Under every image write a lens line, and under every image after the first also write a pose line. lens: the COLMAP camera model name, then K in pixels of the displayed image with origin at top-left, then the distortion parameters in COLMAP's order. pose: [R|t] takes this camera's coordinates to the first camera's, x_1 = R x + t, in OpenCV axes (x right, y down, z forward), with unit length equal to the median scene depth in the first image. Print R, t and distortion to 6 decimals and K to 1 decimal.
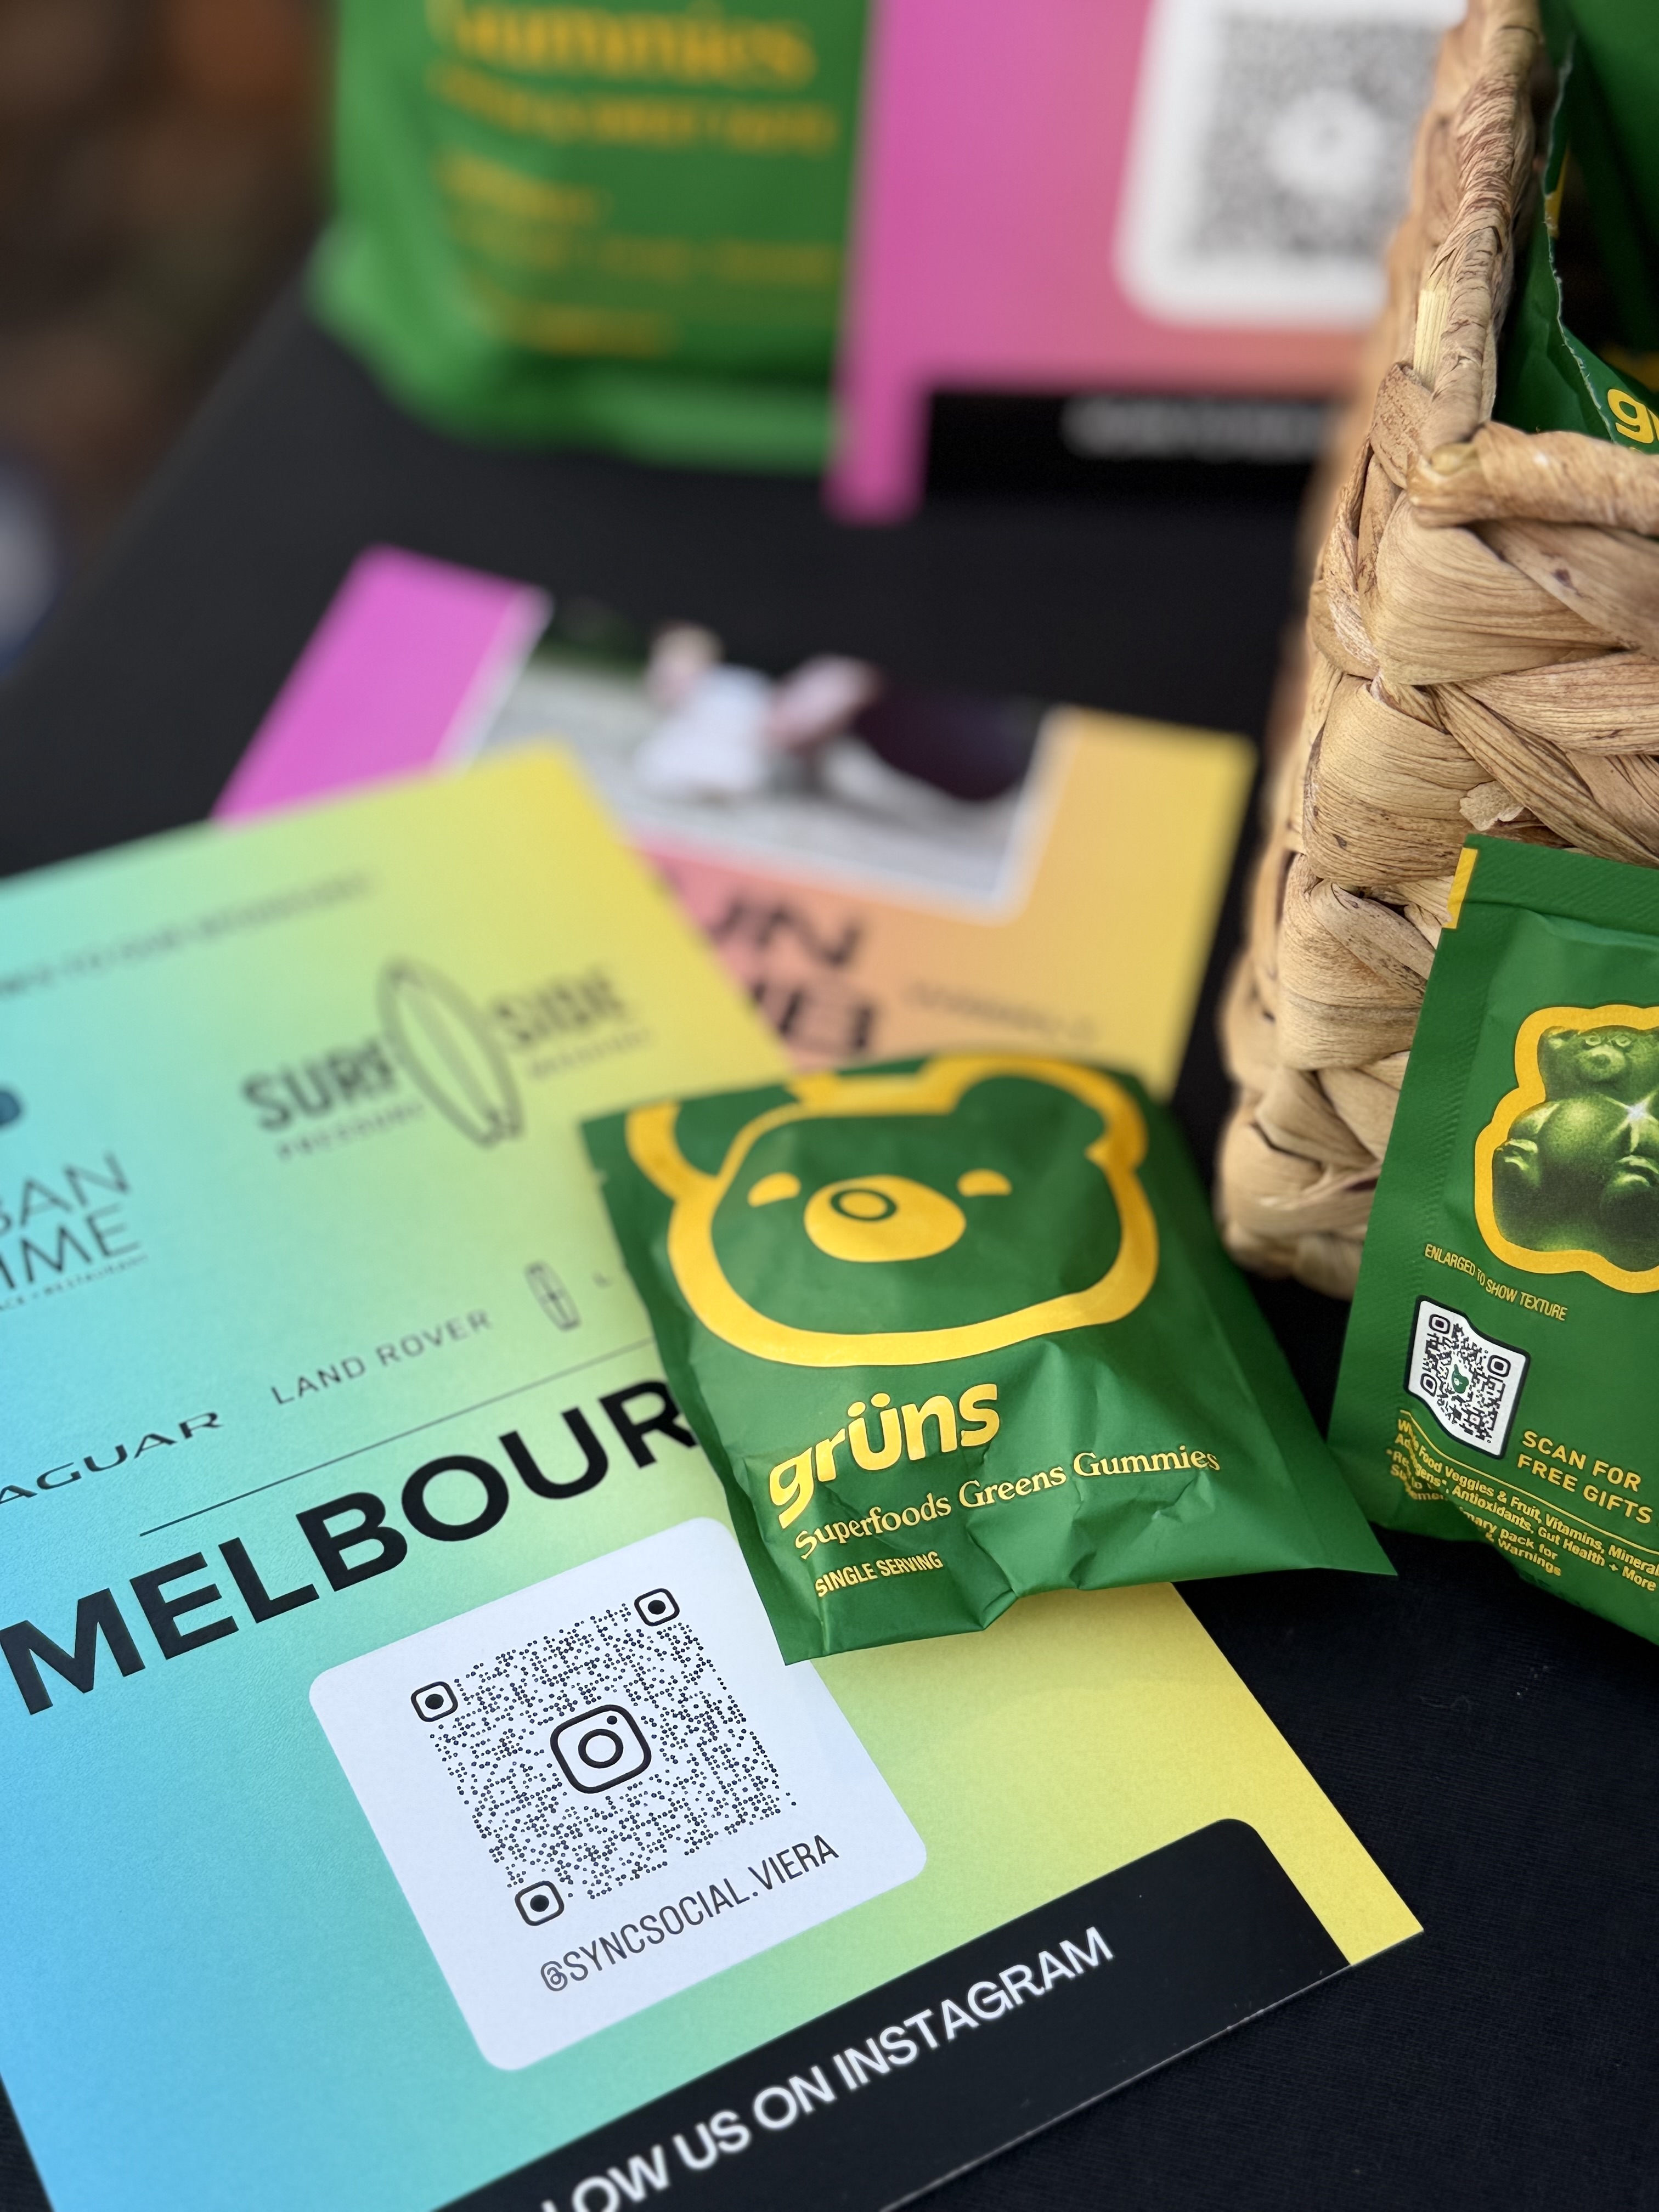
lens RADIAL K [[2999.7, 0, 830.1], [0, 2999.7, 1095.3], [0, 0, 1]] dist [0.166231, -0.204348]
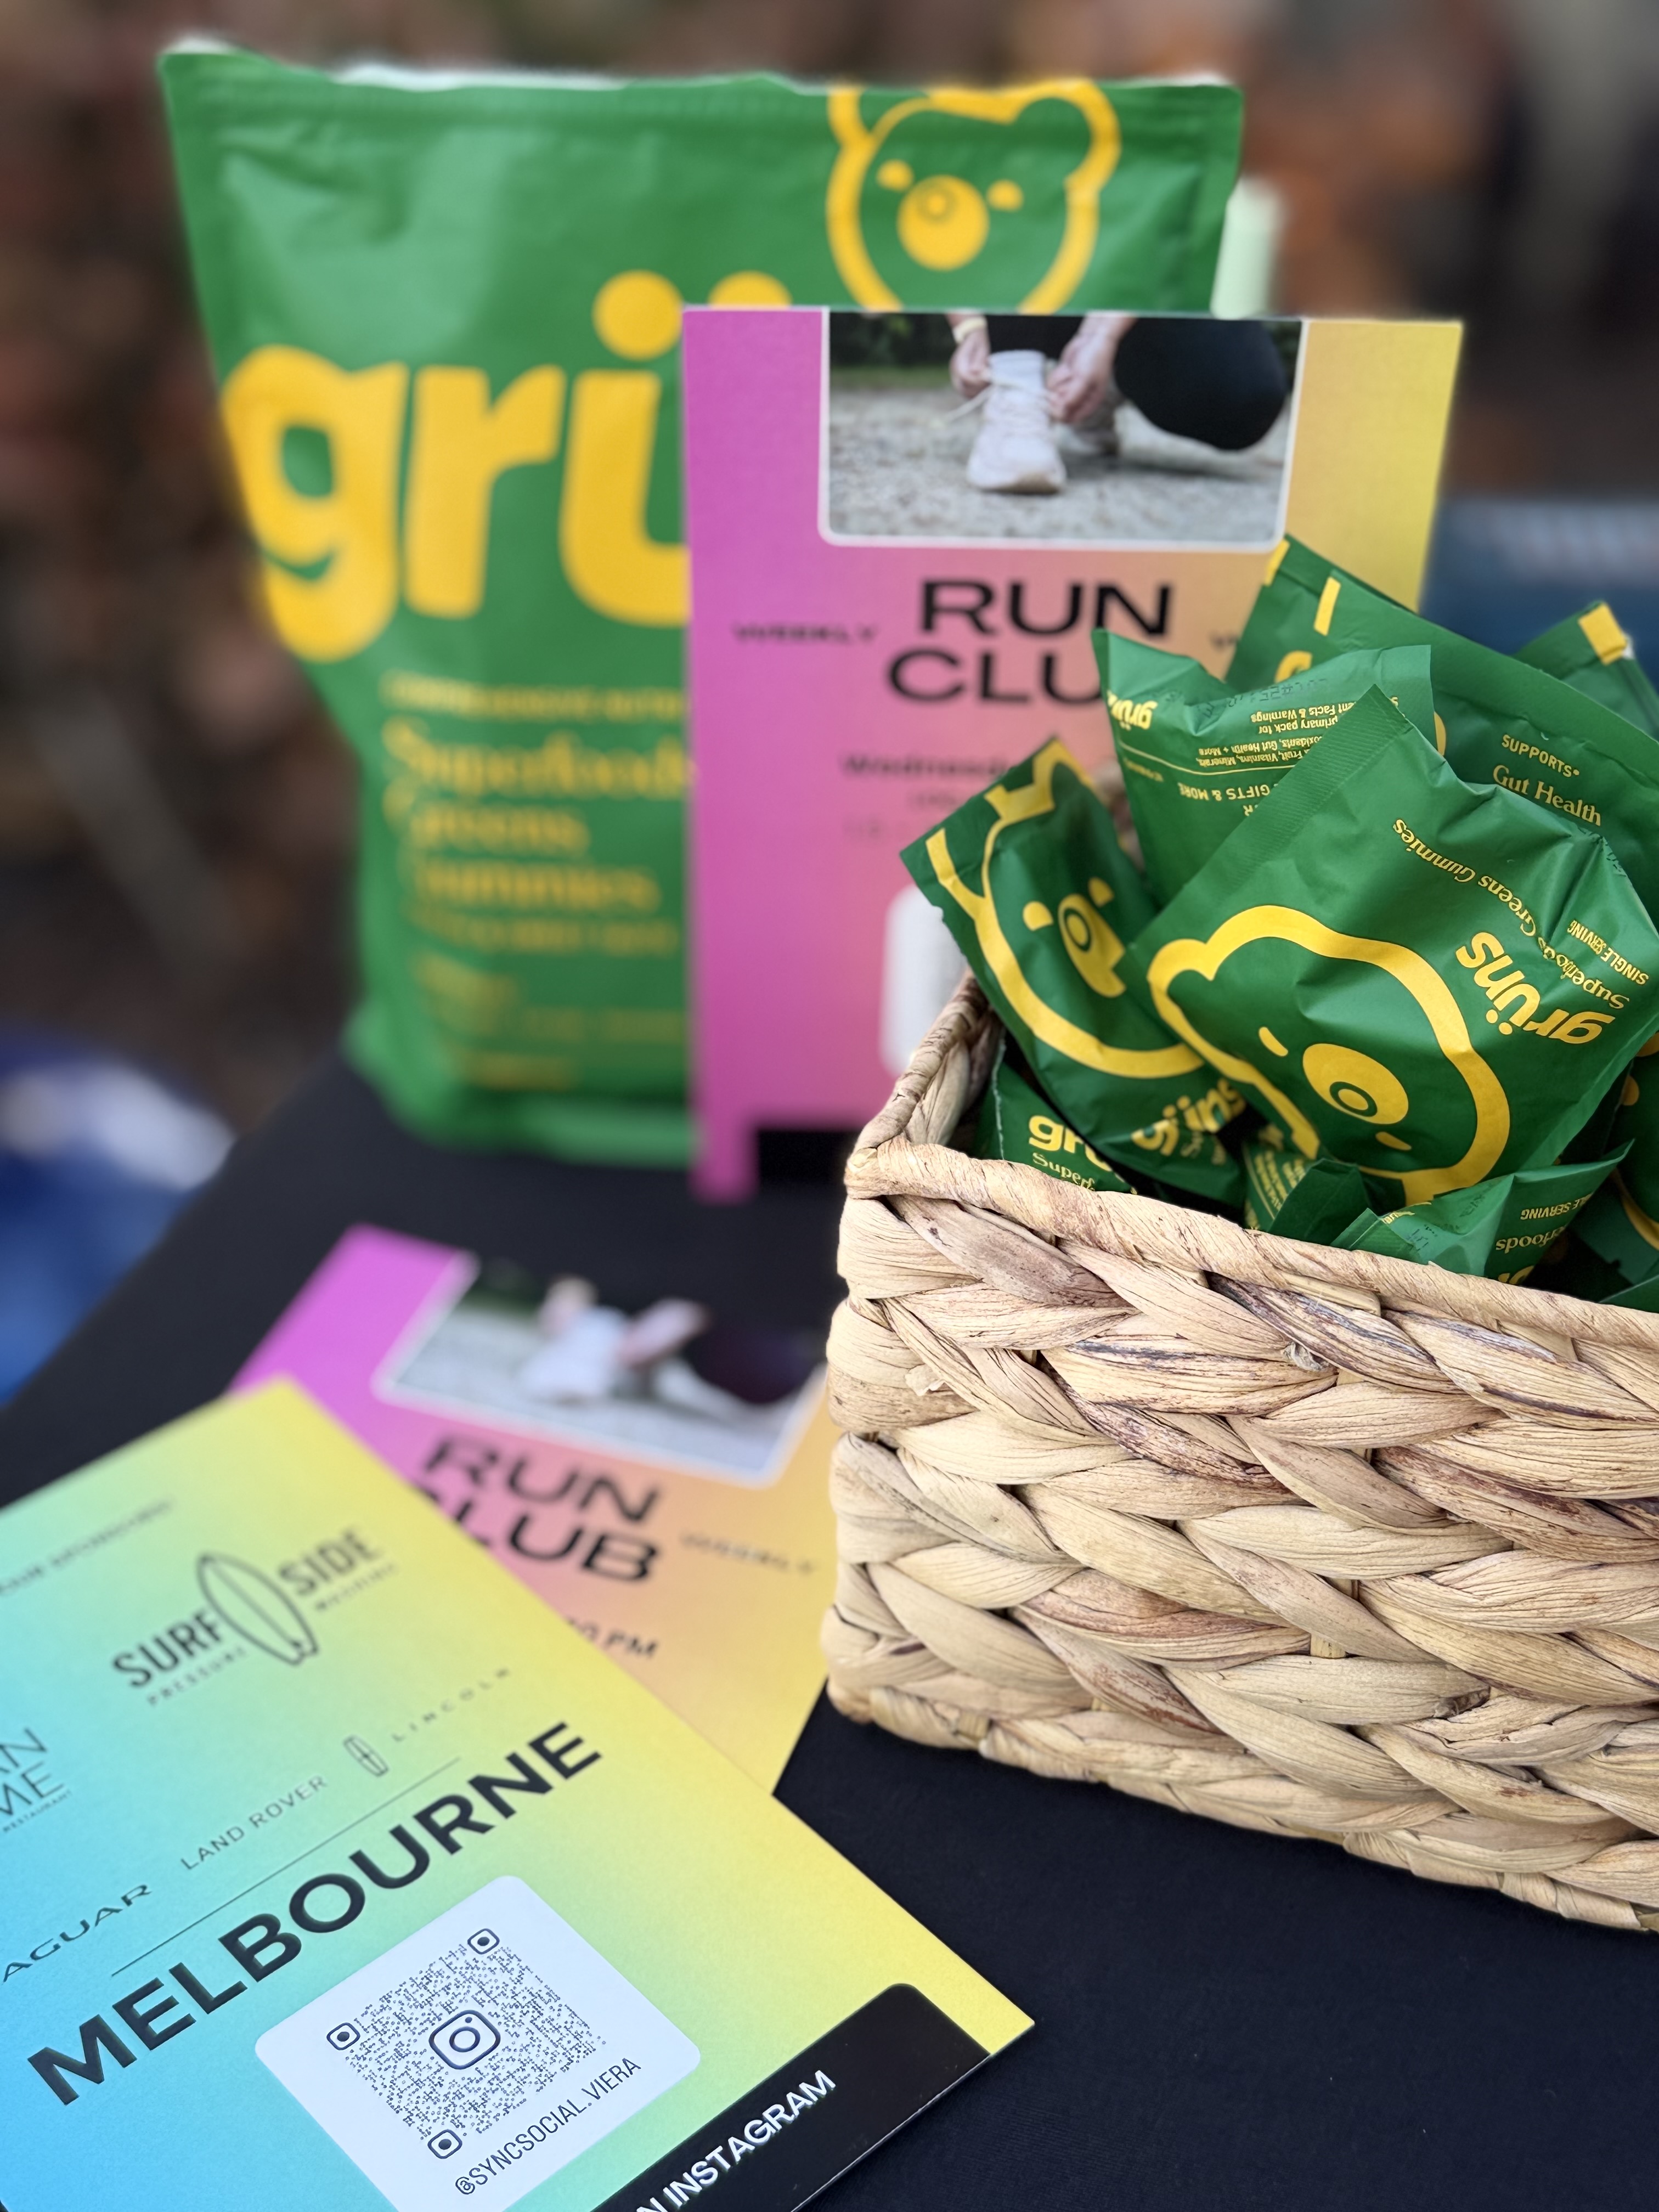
lens RADIAL K [[3012.1, 0, 853.2], [0, 3012.1, 1122.3], [0, 0, 1]] dist [0.201694, -0.519706]
pose [[0.988627, 0.021183, -0.148890, 0.387417], [-0.051868, 0.977311, -0.205362, 0.086903], [0.141162, 0.210749, 0.967294, -0.476166]]
